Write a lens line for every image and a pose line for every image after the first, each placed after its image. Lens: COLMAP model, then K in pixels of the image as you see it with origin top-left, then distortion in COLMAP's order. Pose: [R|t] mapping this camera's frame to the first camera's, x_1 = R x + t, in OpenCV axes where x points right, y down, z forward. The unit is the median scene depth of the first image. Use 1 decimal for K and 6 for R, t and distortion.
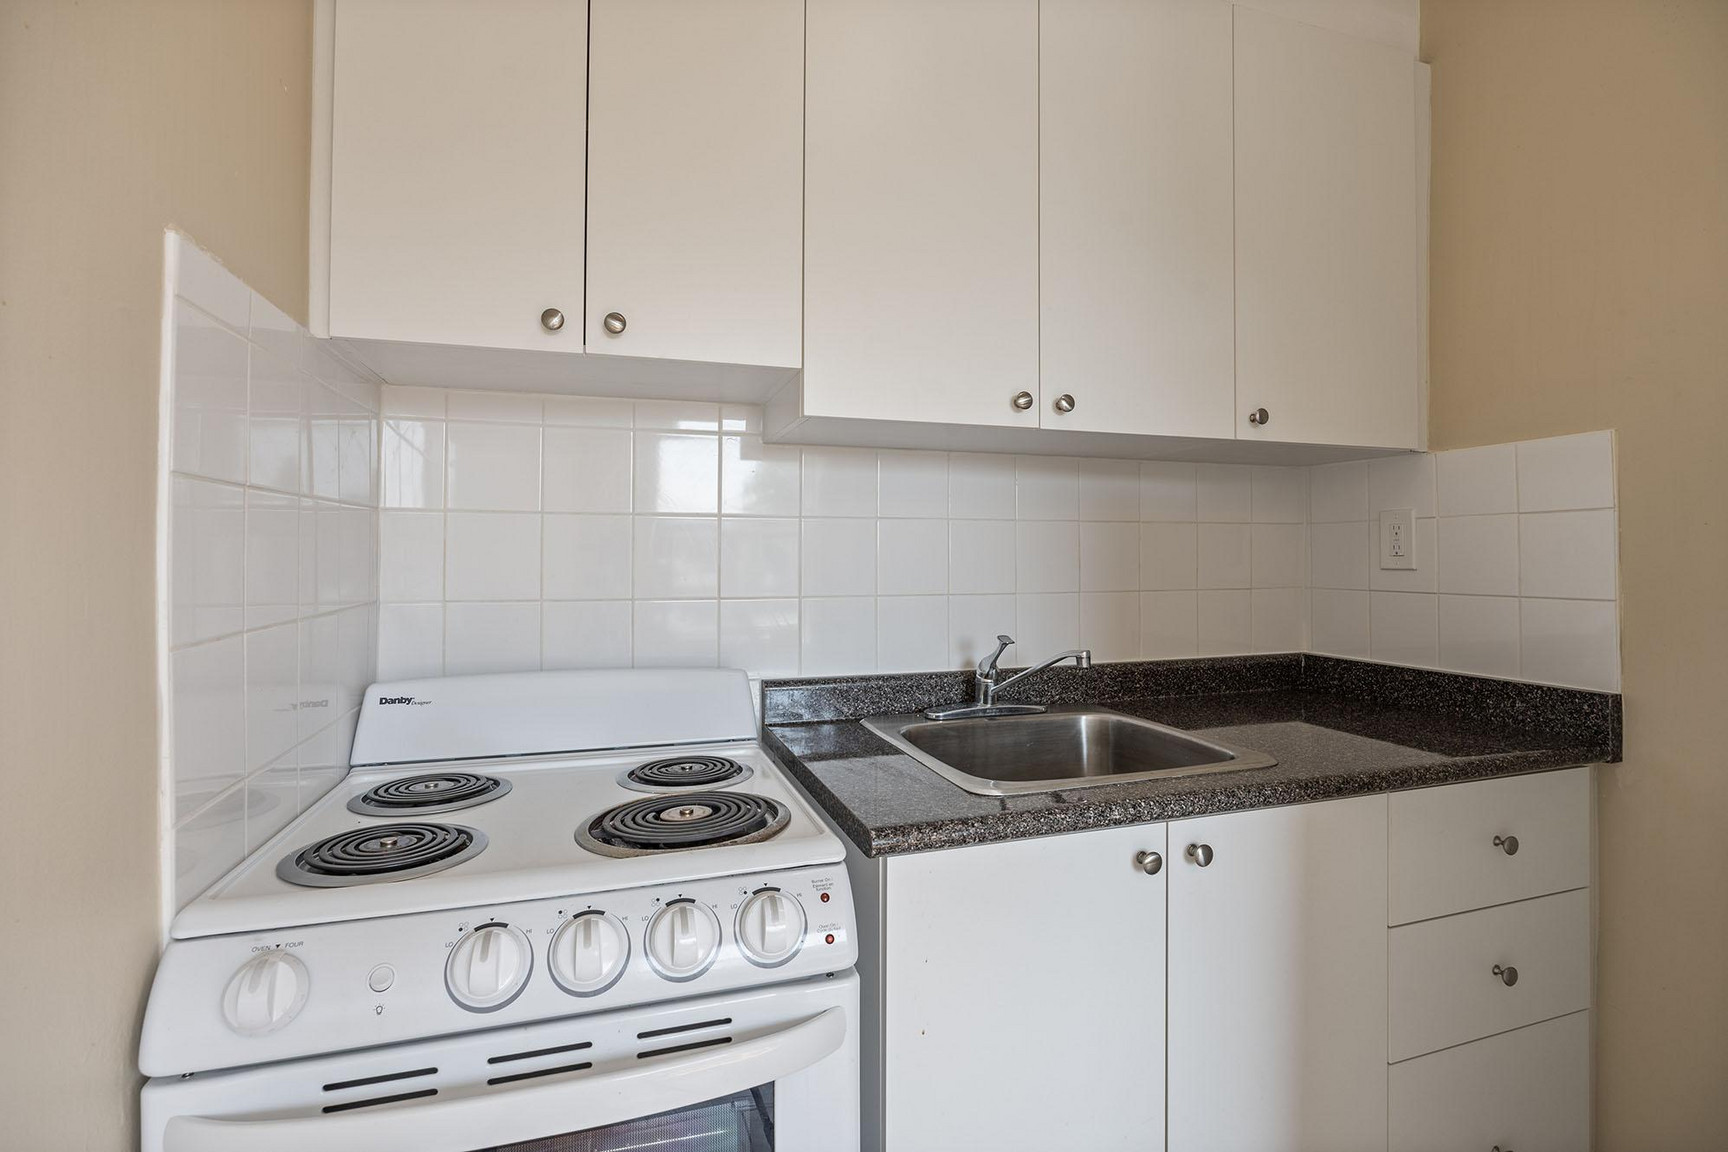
lens RADIAL K [[816.2, 0, 867.7], [0, 816.2, 546.9], [0, 0, 1]] dist [-0.014577, 0.000208]
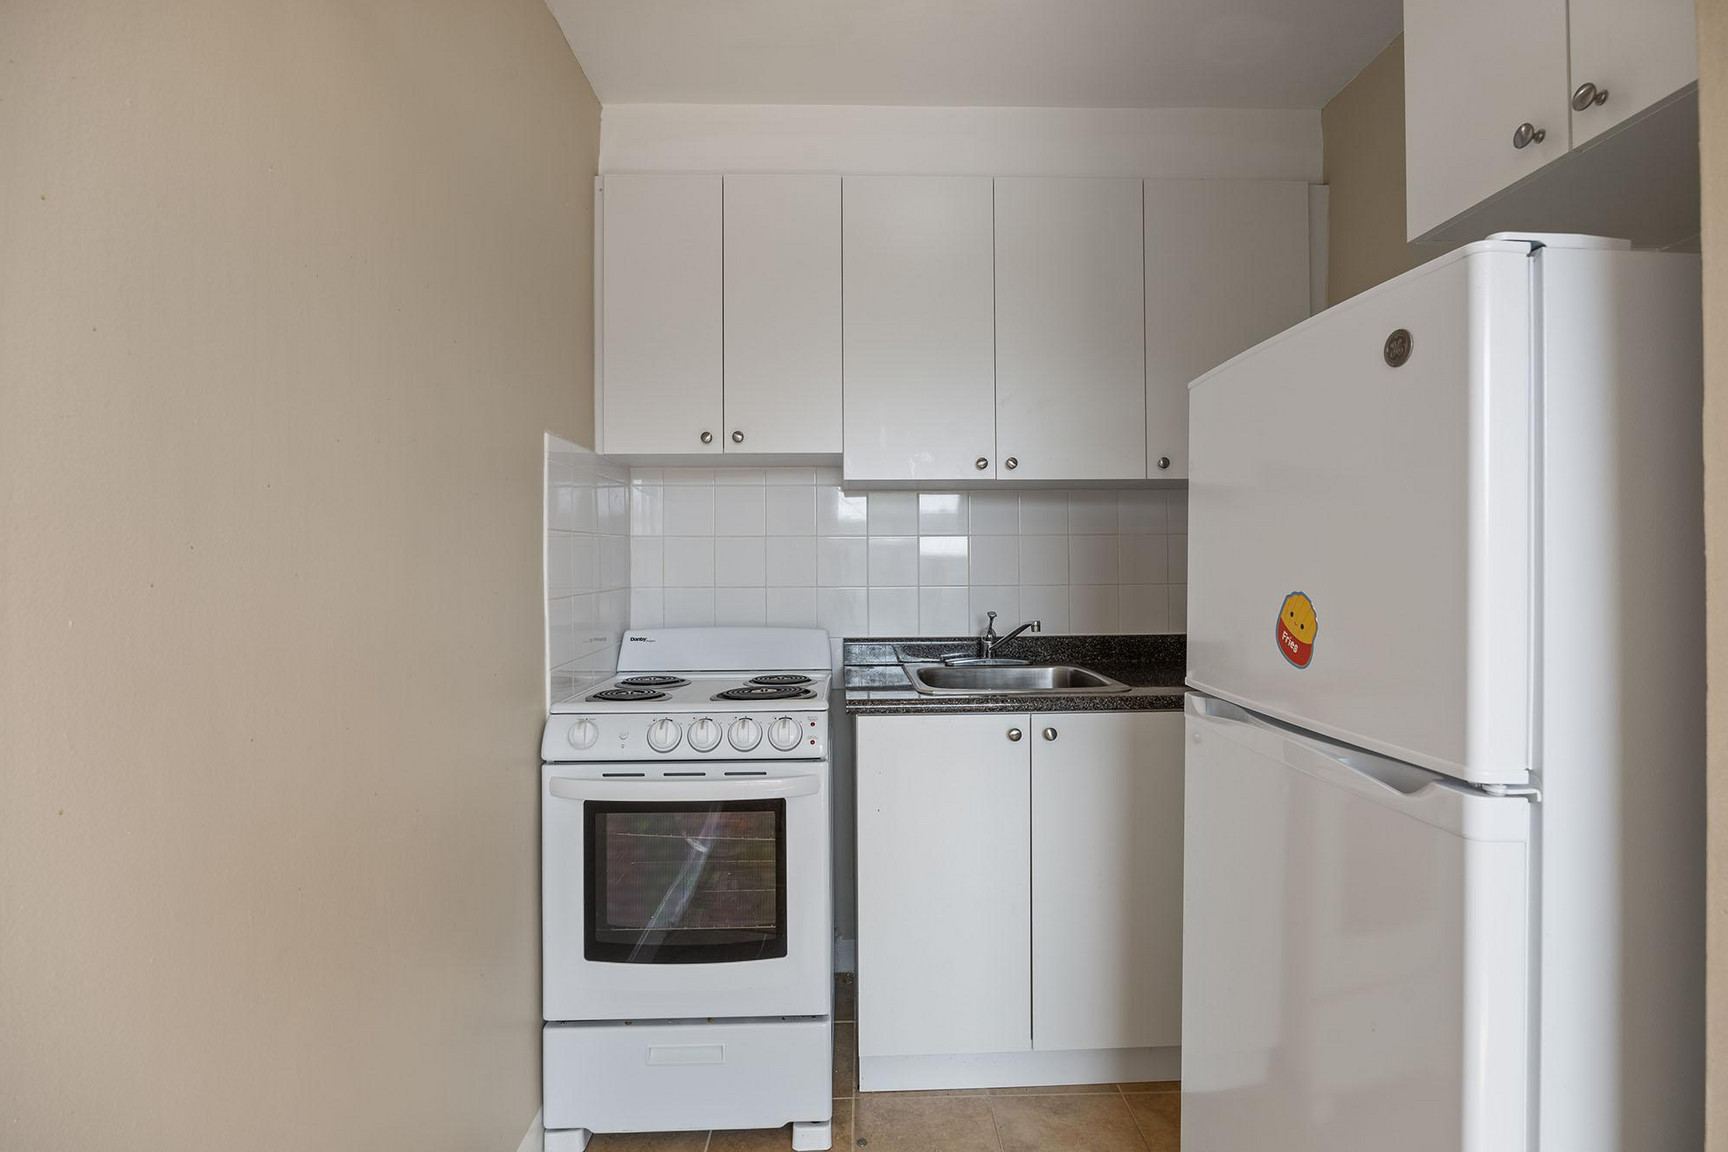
lens RADIAL K [[803.6, 0, 857.8], [0, 803.6, 560.1], [0, 0, 1]] dist [-0.002648, 0.000143]
pose [[0.958002, -0.005687, -0.286707, 0.475769], [0.009226, 0.999897, 0.010995, -0.009481], [0.286615, -0.013179, 0.957955, -0.685280]]
